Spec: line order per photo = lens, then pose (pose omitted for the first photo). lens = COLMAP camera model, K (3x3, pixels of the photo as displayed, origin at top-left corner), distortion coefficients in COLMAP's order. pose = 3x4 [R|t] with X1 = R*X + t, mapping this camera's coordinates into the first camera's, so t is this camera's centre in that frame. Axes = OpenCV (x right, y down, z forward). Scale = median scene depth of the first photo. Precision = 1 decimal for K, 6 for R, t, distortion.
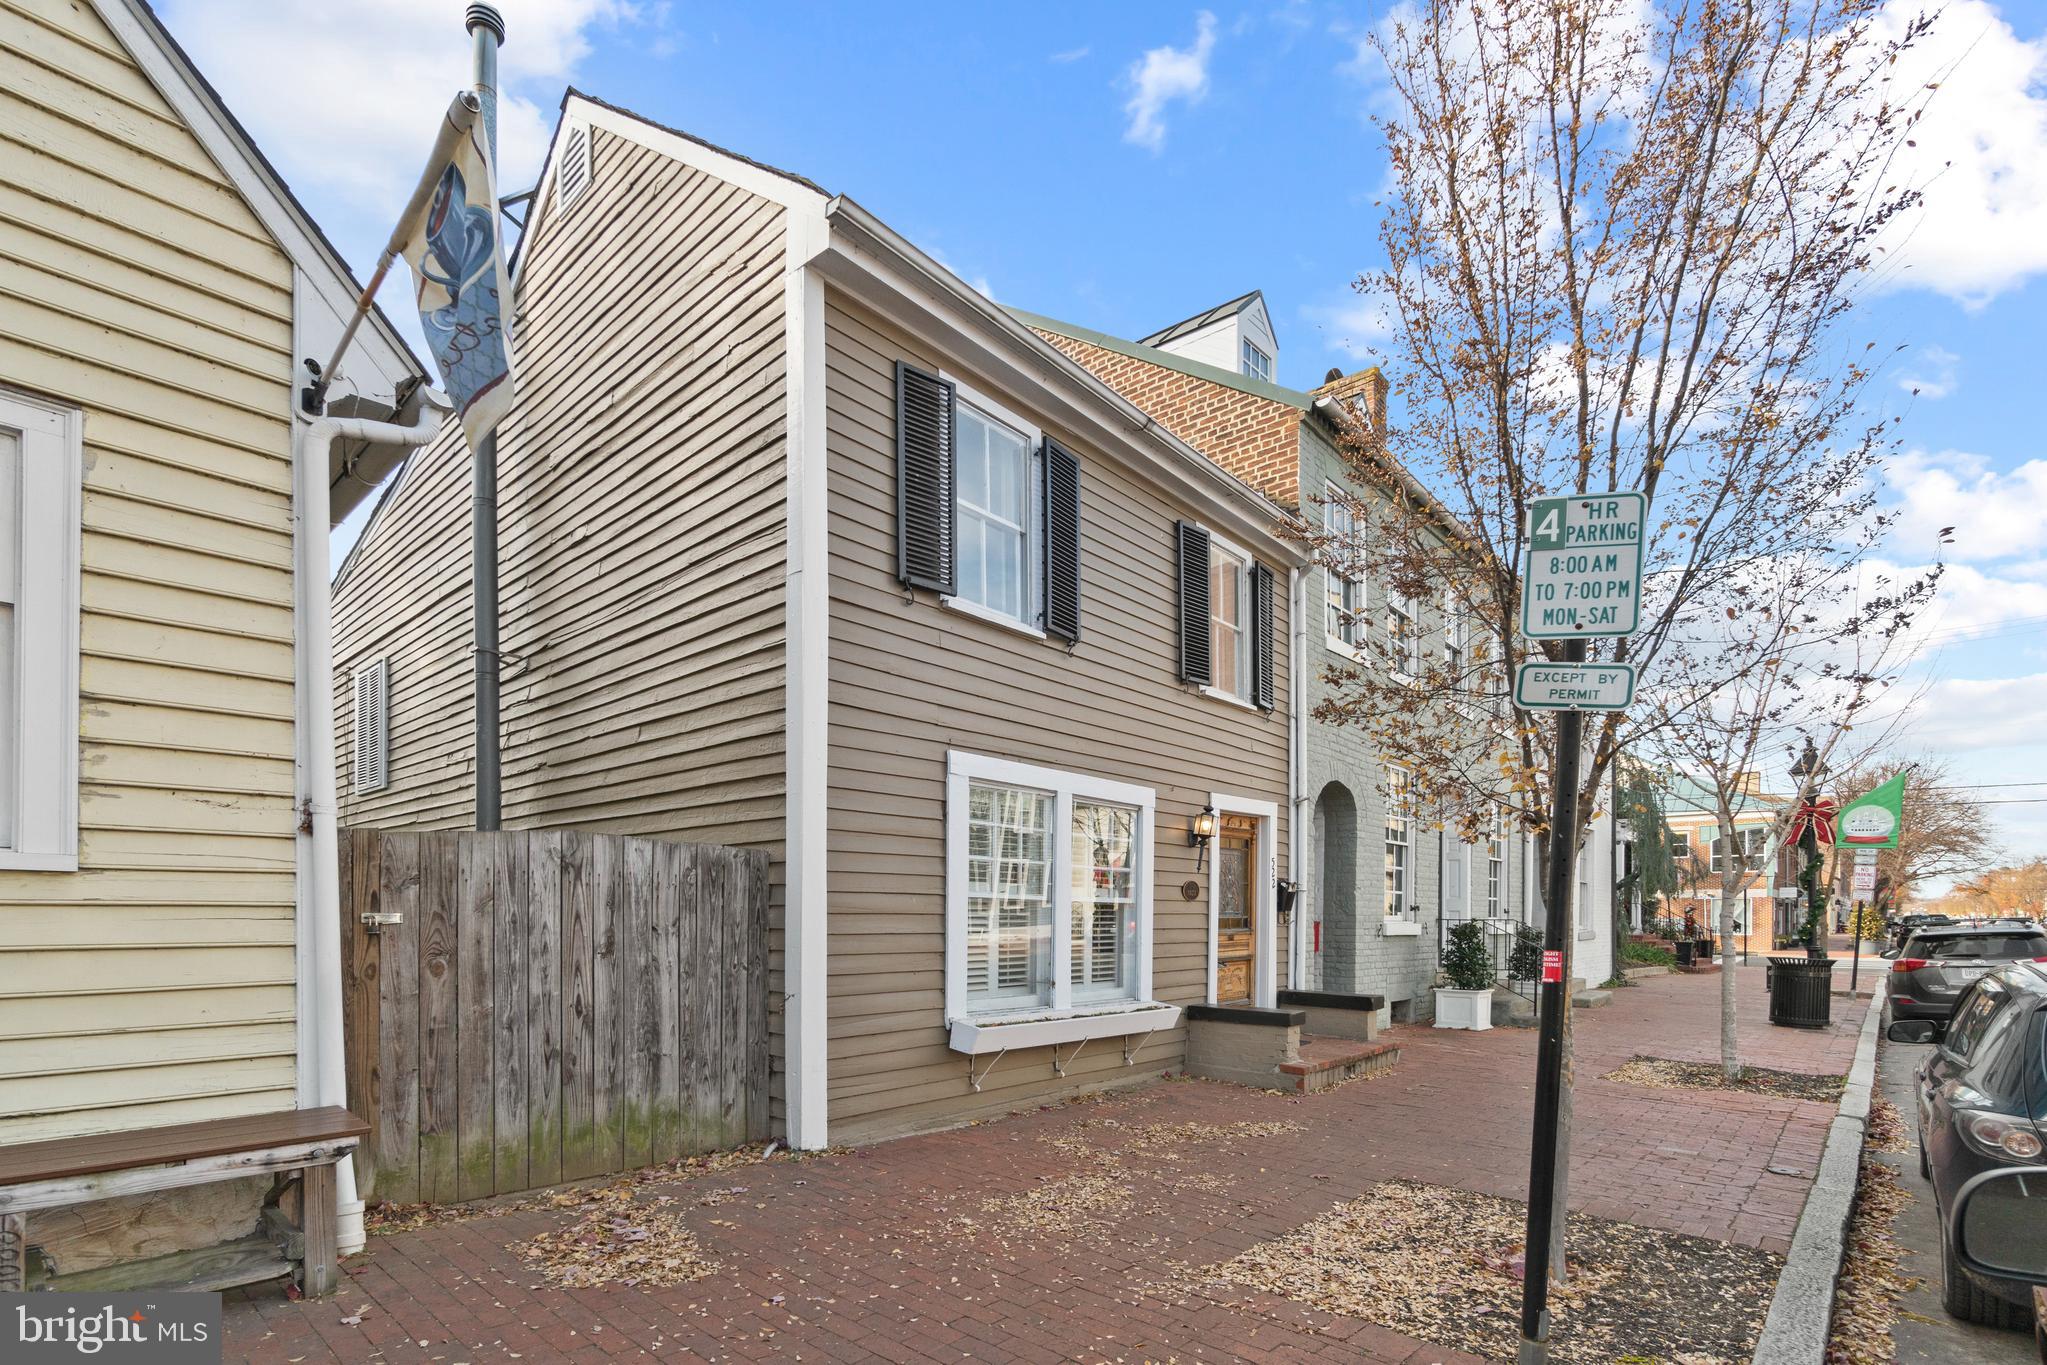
lens RADIAL K [[889.0, 0, 1013.2], [0, 889.0, 670.5], [0, 0, 1]] dist [0.000994, 0.000145]
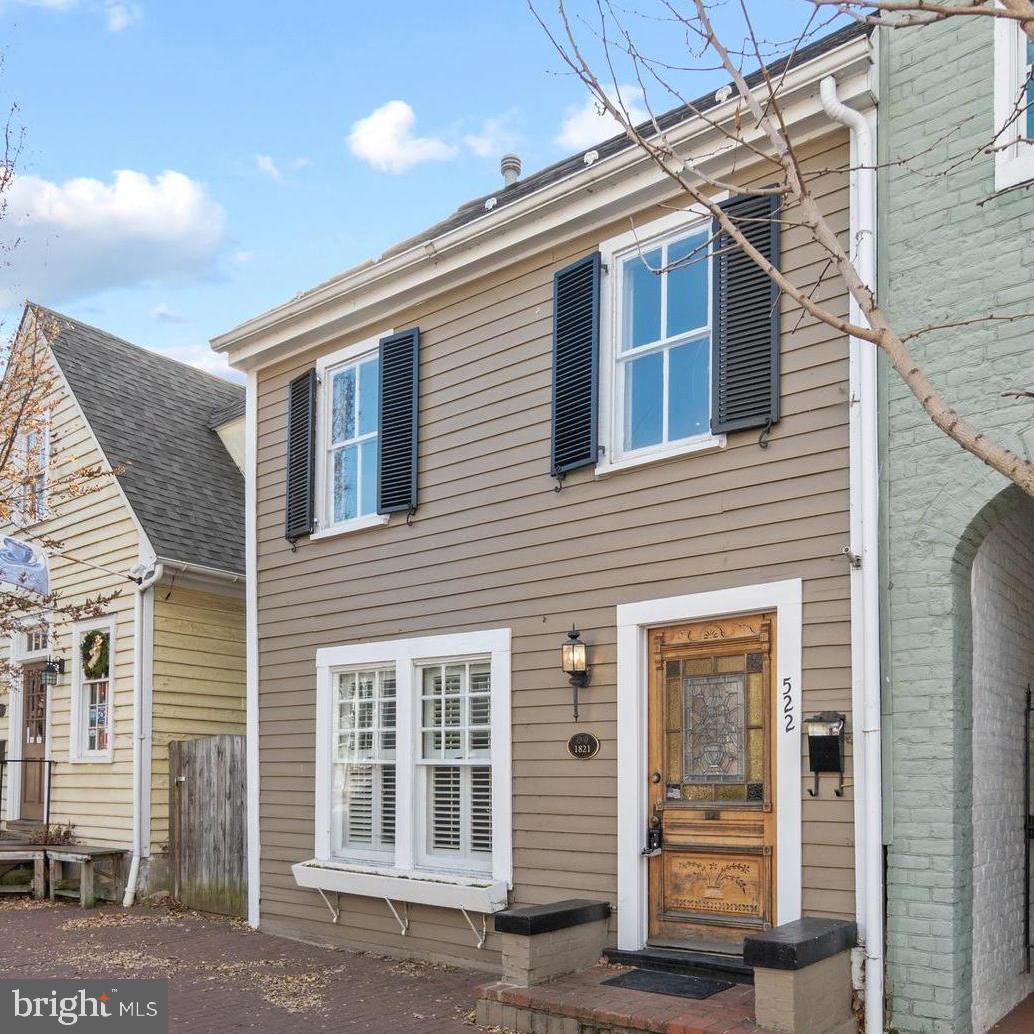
lens RADIAL K [[928.1, 0, 517.0], [0, 928.1, 517.0], [0, 0, 1]] dist [0.043465, 0.001089]
pose [[0.071987, -0.276965, -0.958180, 1.227109], [0.250057, 0.935002, -0.251479, 0.303953], [0.965551, -0.221496, 0.136565, 1.068600]]
